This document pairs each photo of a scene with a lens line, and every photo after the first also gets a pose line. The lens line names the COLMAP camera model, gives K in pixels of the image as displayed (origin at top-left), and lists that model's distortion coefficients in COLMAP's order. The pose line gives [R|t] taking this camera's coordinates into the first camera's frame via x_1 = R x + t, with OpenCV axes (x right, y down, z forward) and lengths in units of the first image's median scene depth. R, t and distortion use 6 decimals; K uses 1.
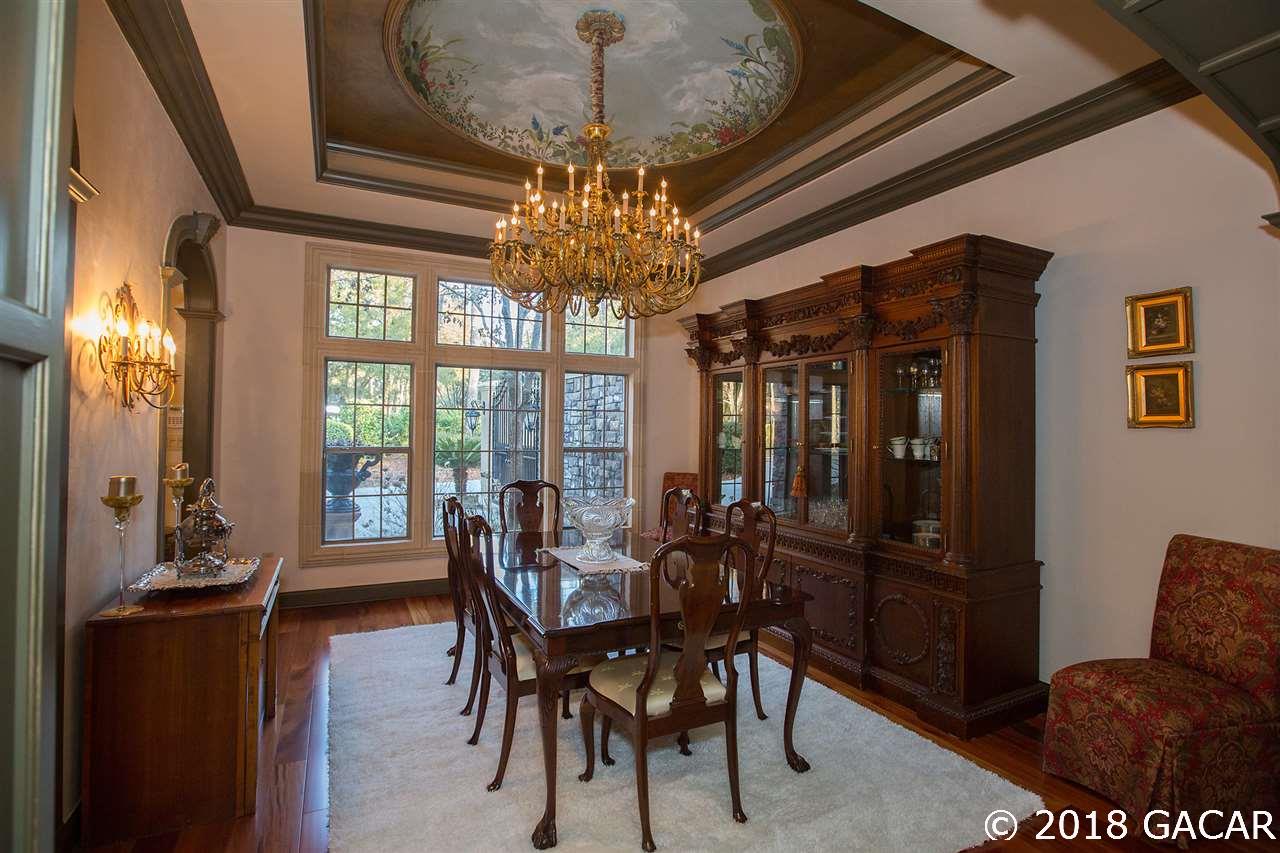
lens RADIAL K [[588.7, 0, 636.6], [0, 588.7, 421.0], [0, 0, 1]] dist [-0.035052, 0.000248]
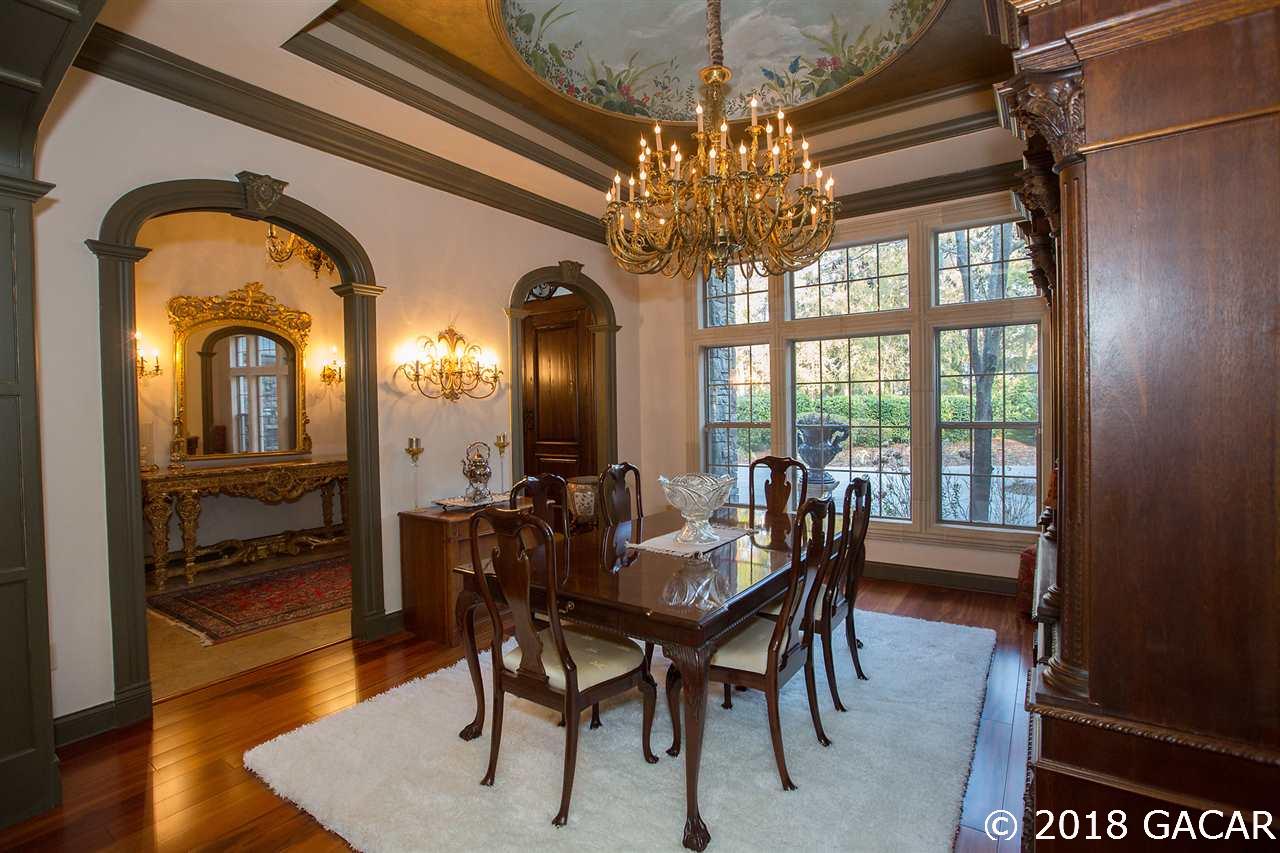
lens RADIAL K [[620.7, 0, 641.5], [0, 620.7, 409.9], [0, 0, 1]] dist [0.037392, 0.000314]
pose [[0.496841, -0.009344, -0.867791, 0.452831], [0.031245, 0.999486, 0.007126, 0.007119], [0.867279, -0.030655, 0.496878, 0.242785]]
